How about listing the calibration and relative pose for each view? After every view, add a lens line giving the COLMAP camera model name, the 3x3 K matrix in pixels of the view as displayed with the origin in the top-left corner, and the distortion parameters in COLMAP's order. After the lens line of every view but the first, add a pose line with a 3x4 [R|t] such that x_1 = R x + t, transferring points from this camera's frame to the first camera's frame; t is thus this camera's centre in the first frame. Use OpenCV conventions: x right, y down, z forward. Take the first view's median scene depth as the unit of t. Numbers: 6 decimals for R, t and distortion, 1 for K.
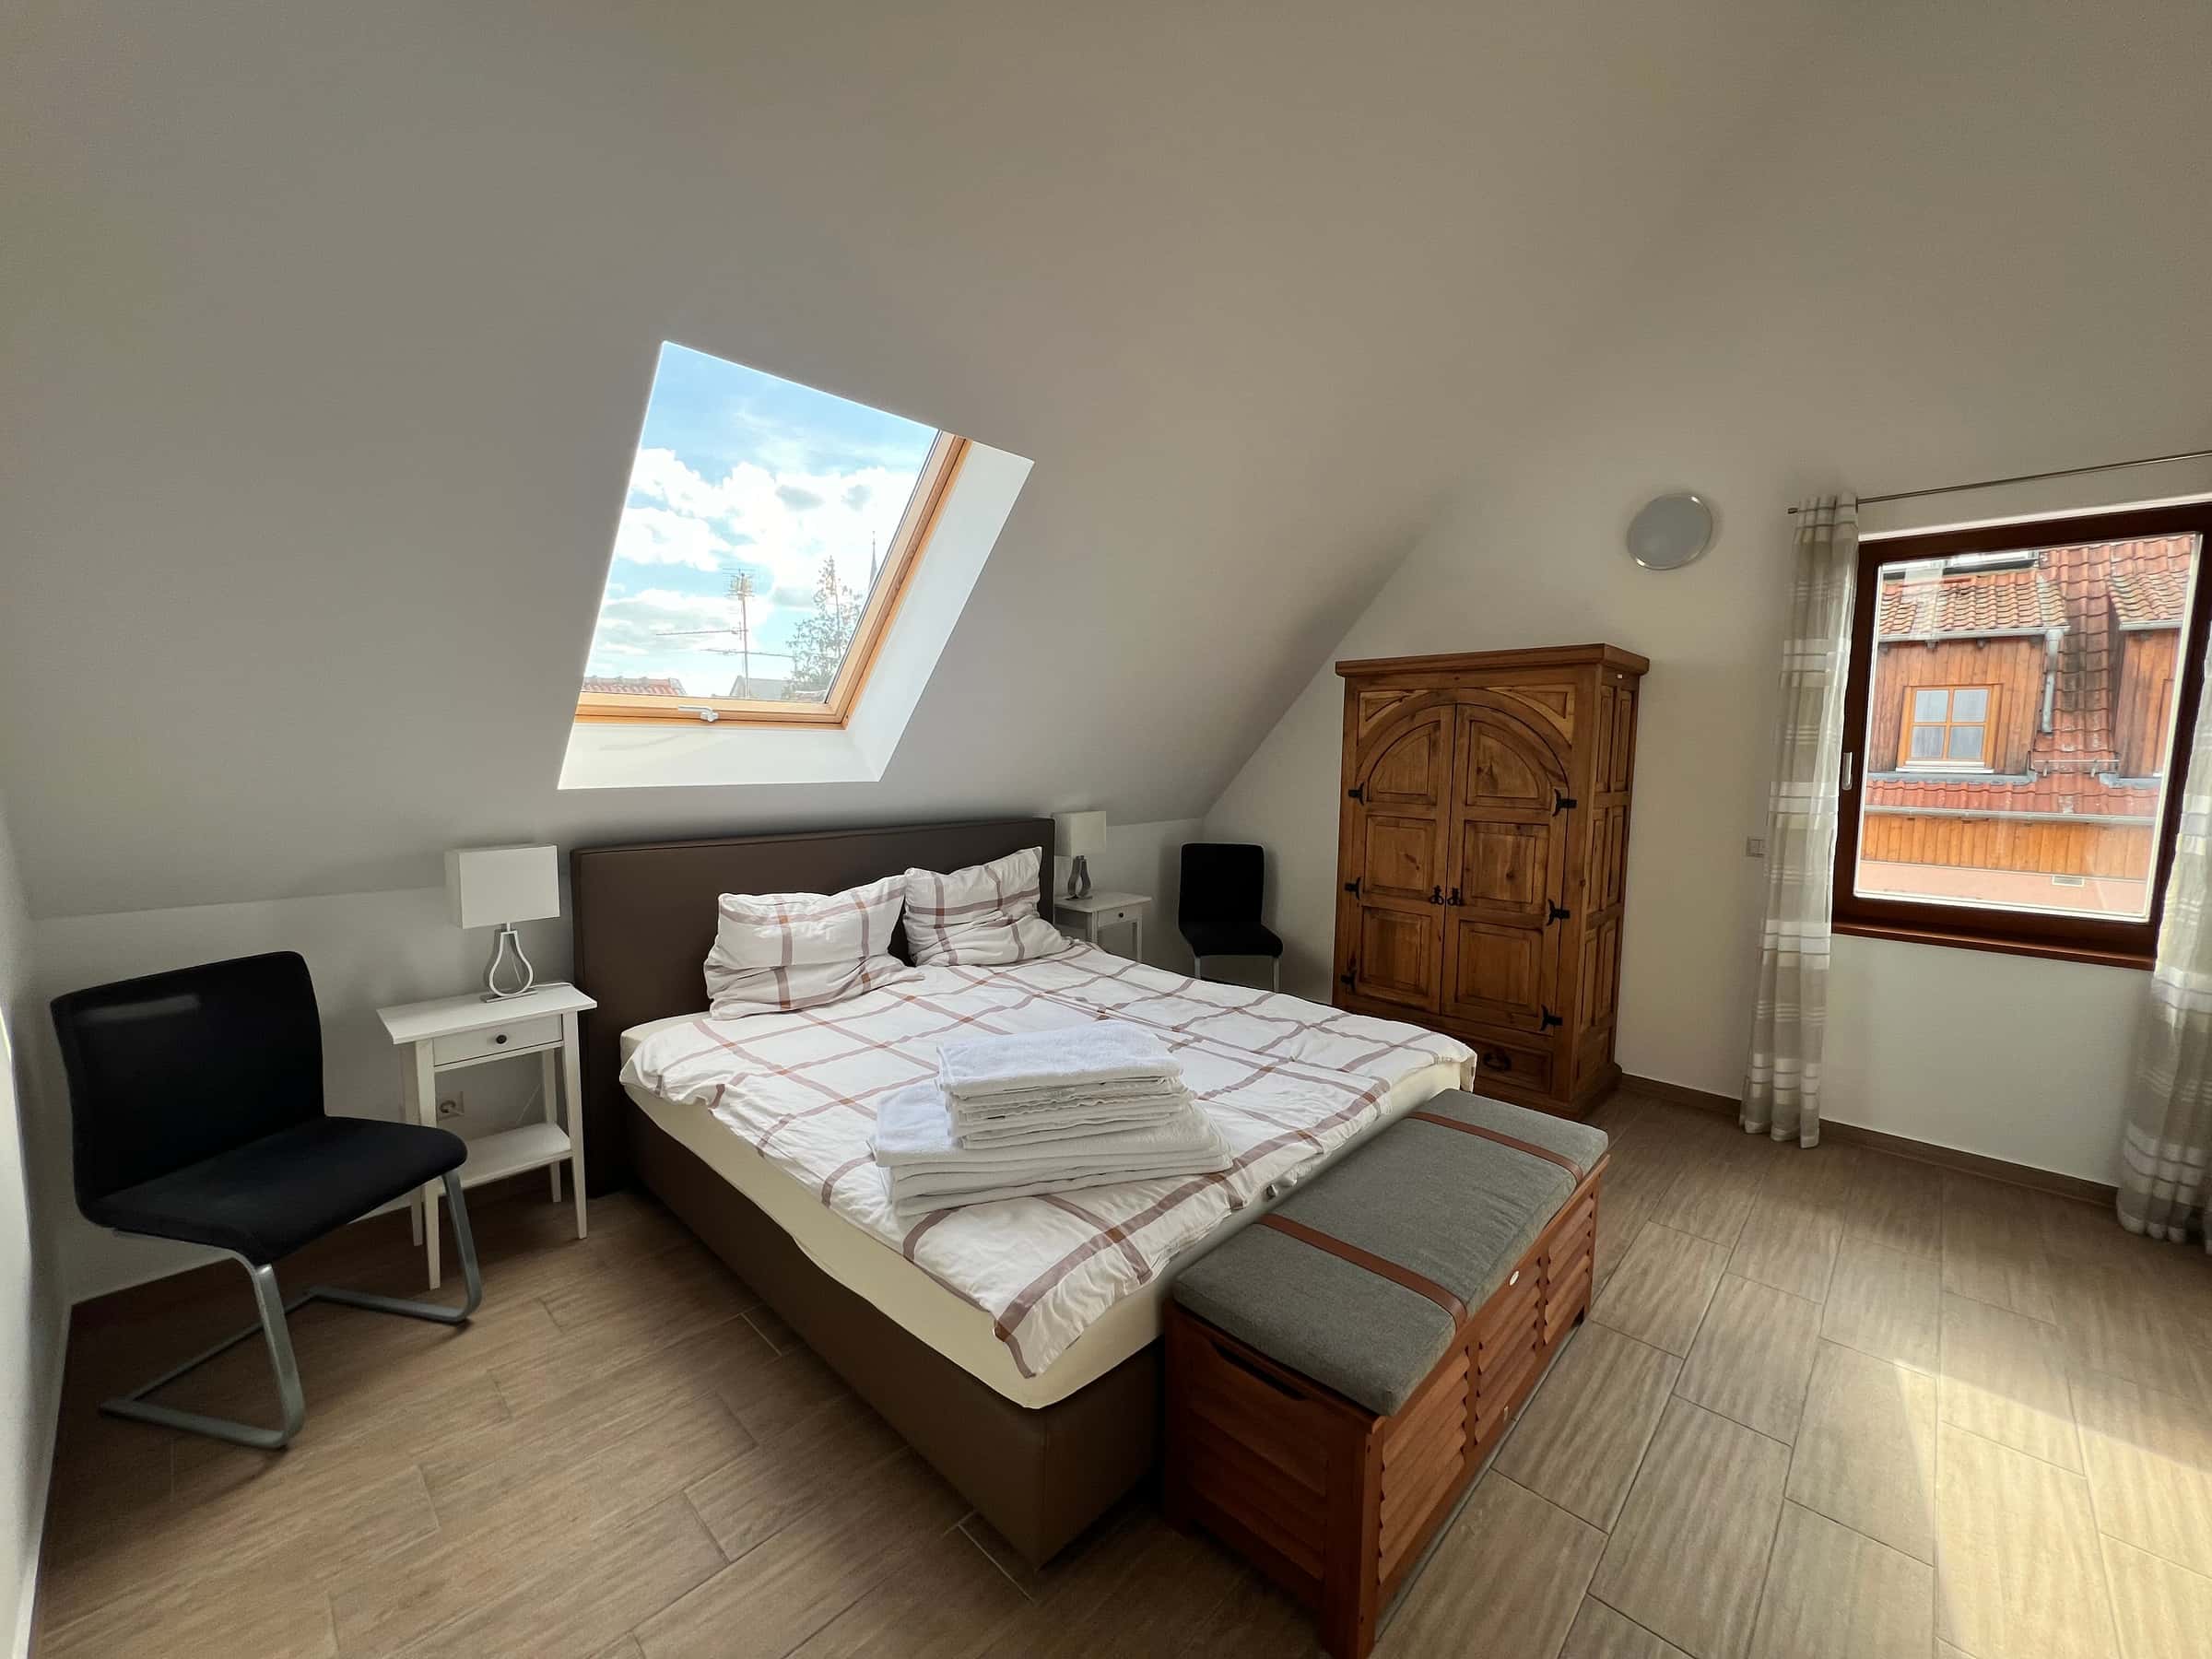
lens RADIAL K [[880.5, 0, 1093.5], [0, 880.5, 835.8], [0, 0, 1]] dist [-0.000291, 0.000031]
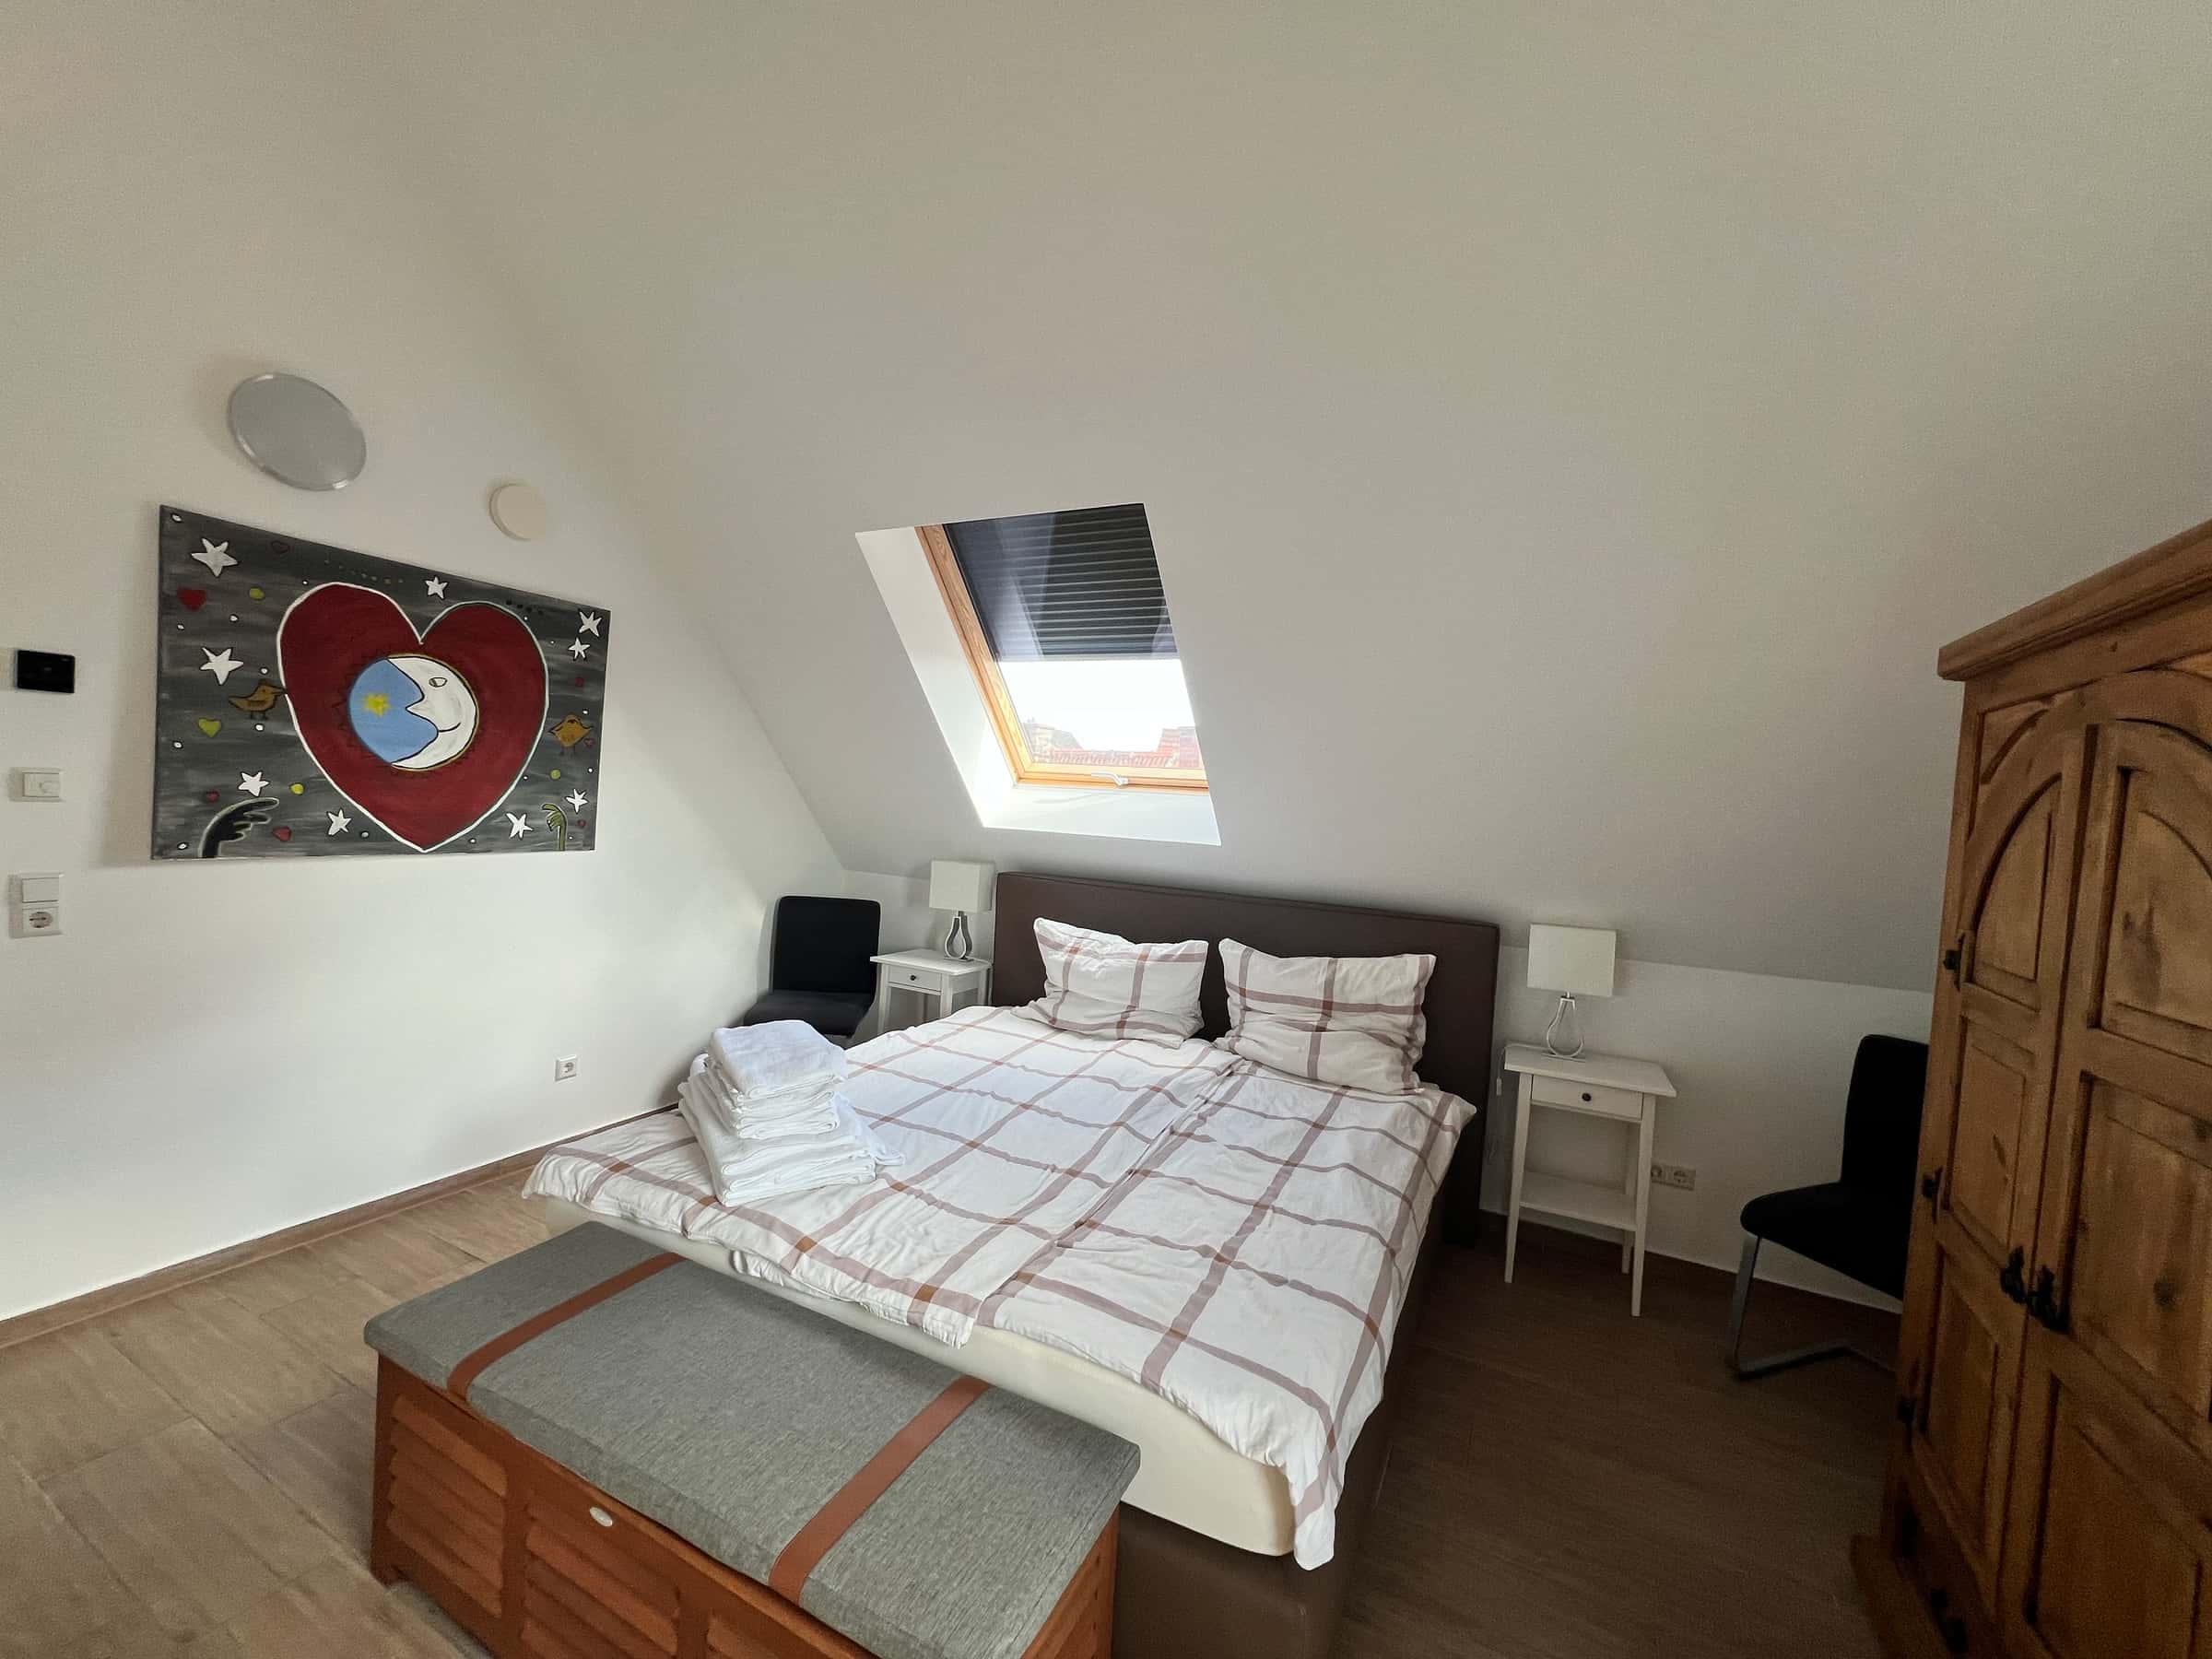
lens RADIAL K [[880.7, 0, 1101.1], [0, 880.7, 830.1], [0, 0, 1]] dist [-0.001873, 0.000278]
pose [[0.292275, 0.037995, -0.955579, 0.735527], [-0.153702, 0.988087, -0.007724, -0.056226], [0.943902, 0.149132, 0.294633, 0.642632]]
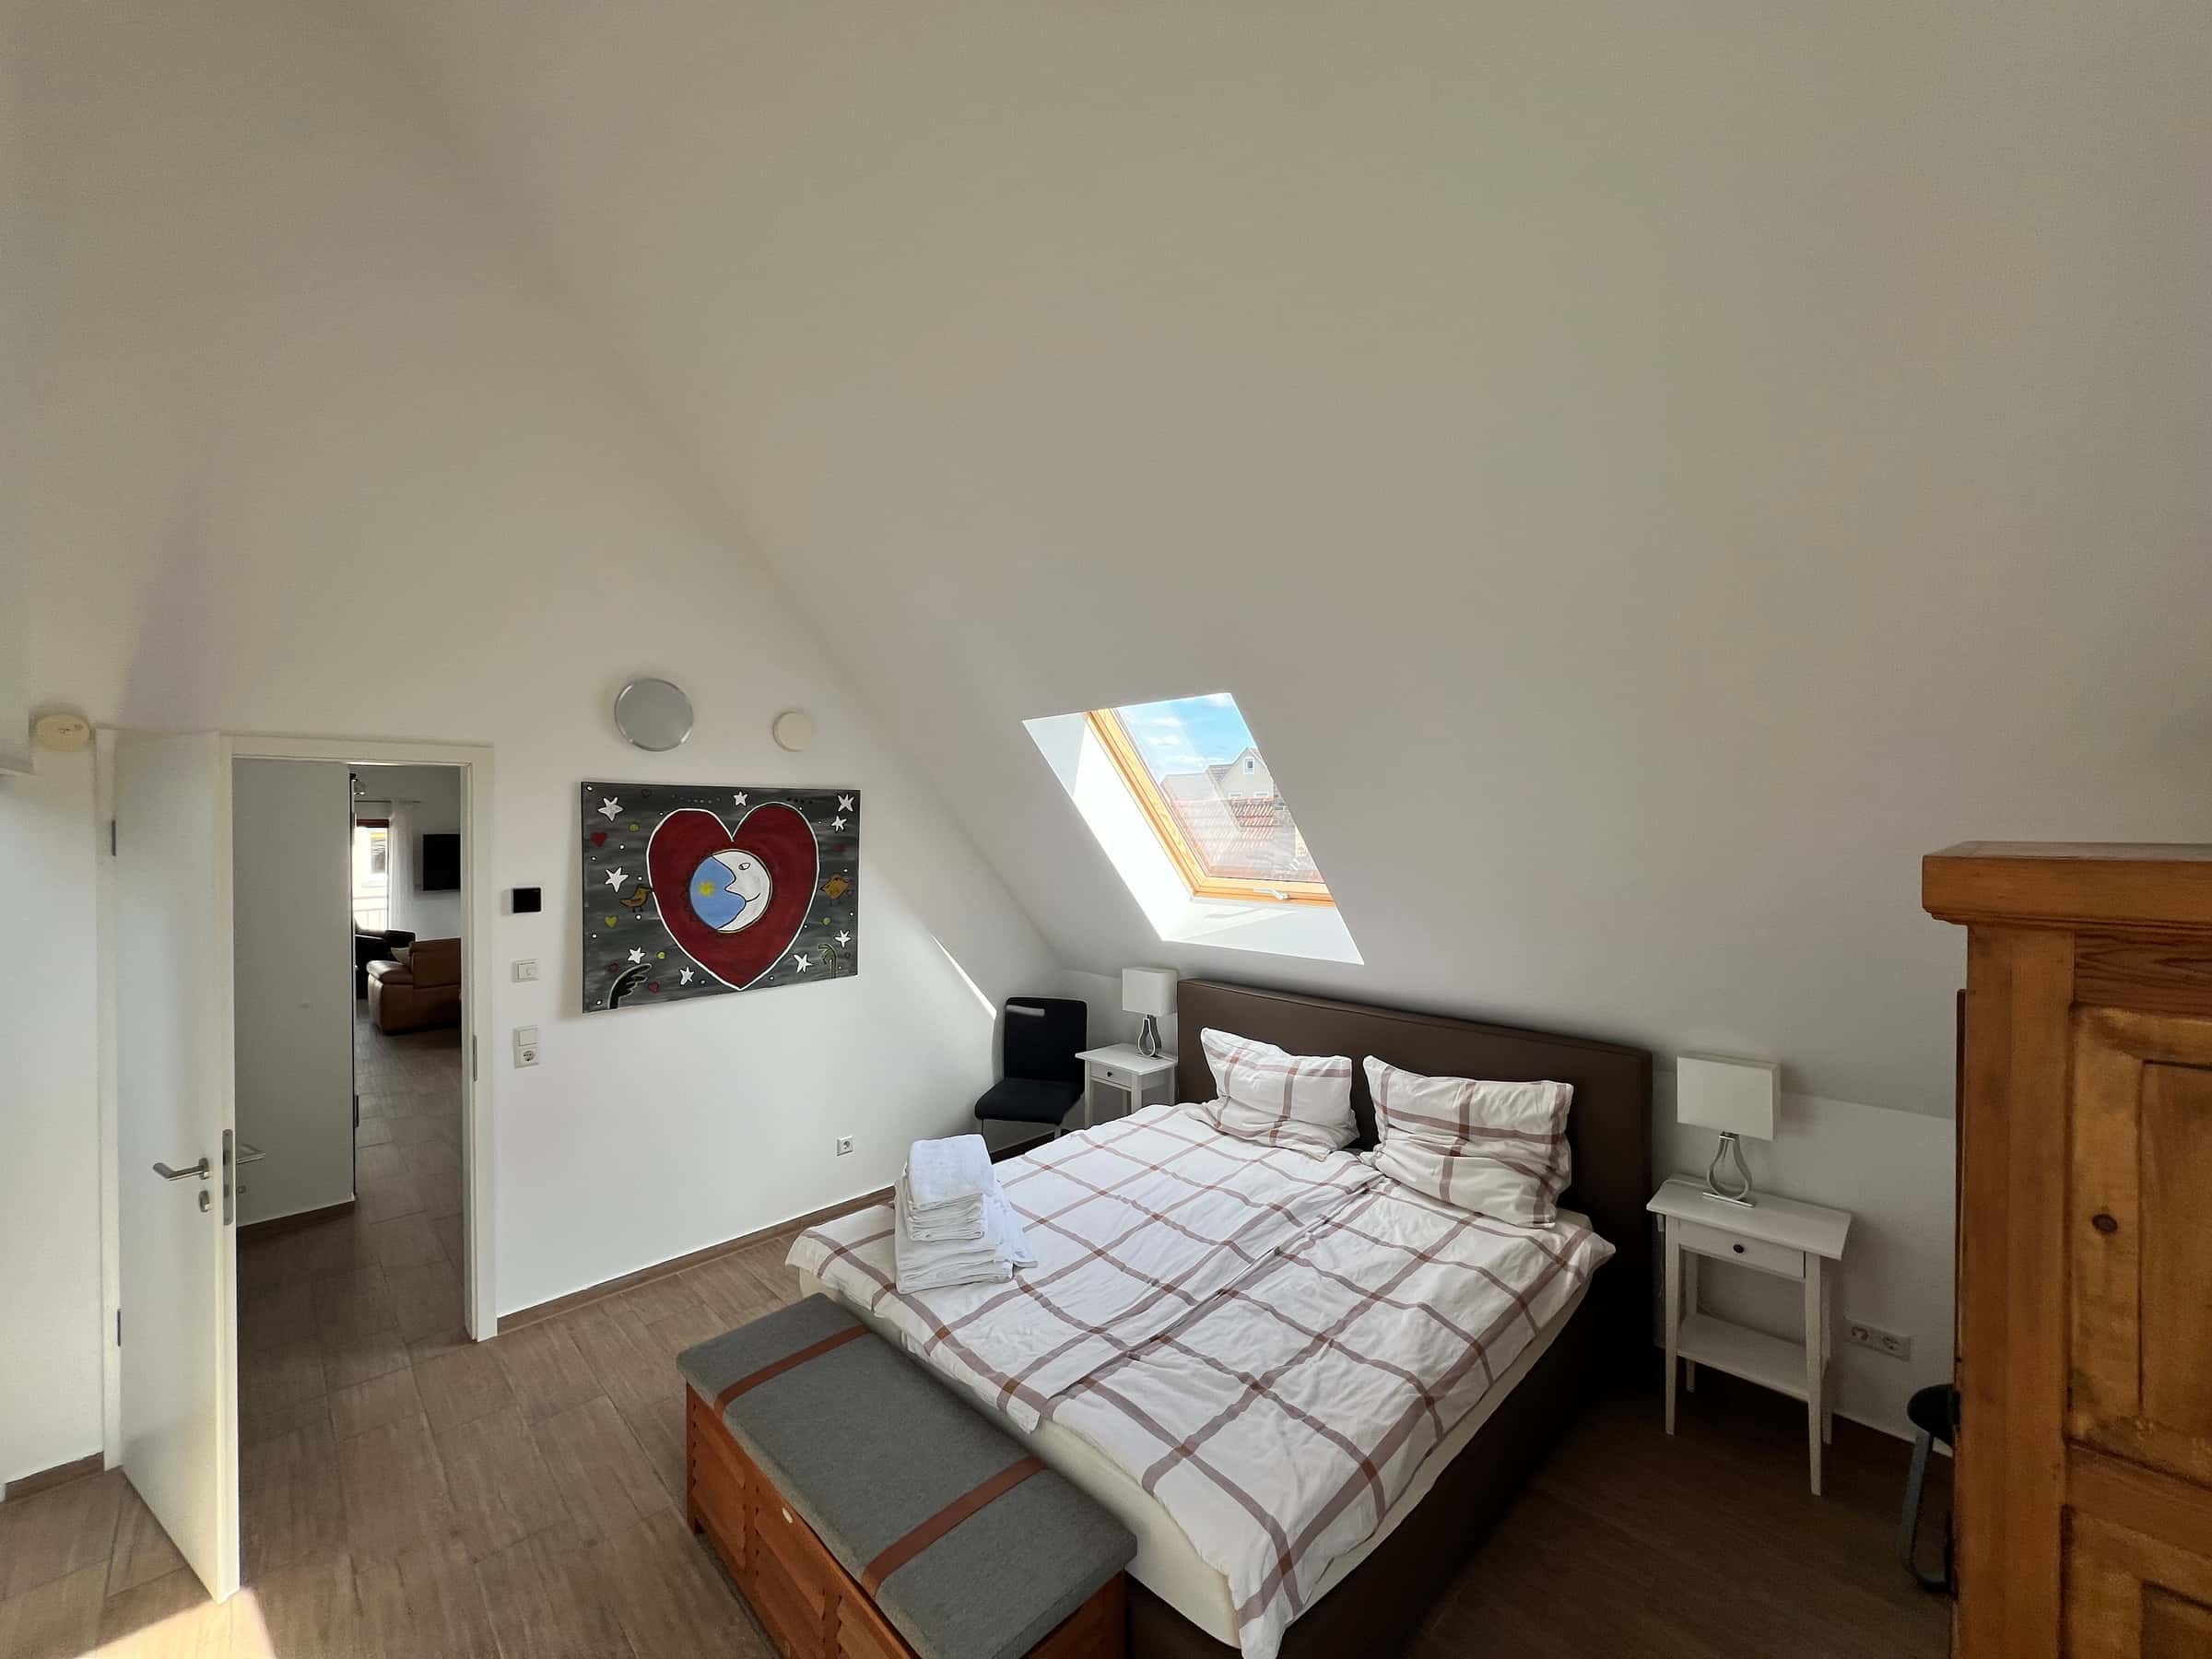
lens RADIAL K [[880.7, 0, 1101.1], [0, 880.7, 830.1], [0, 0, 1]] dist [-0.001873, 0.000278]
pose [[-0.032705, -0.003763, -0.999458, 0.904757], [-0.096765, 0.995307, -0.000581, -0.211272], [0.994770, 0.096694, -0.032916, 0.786442]]
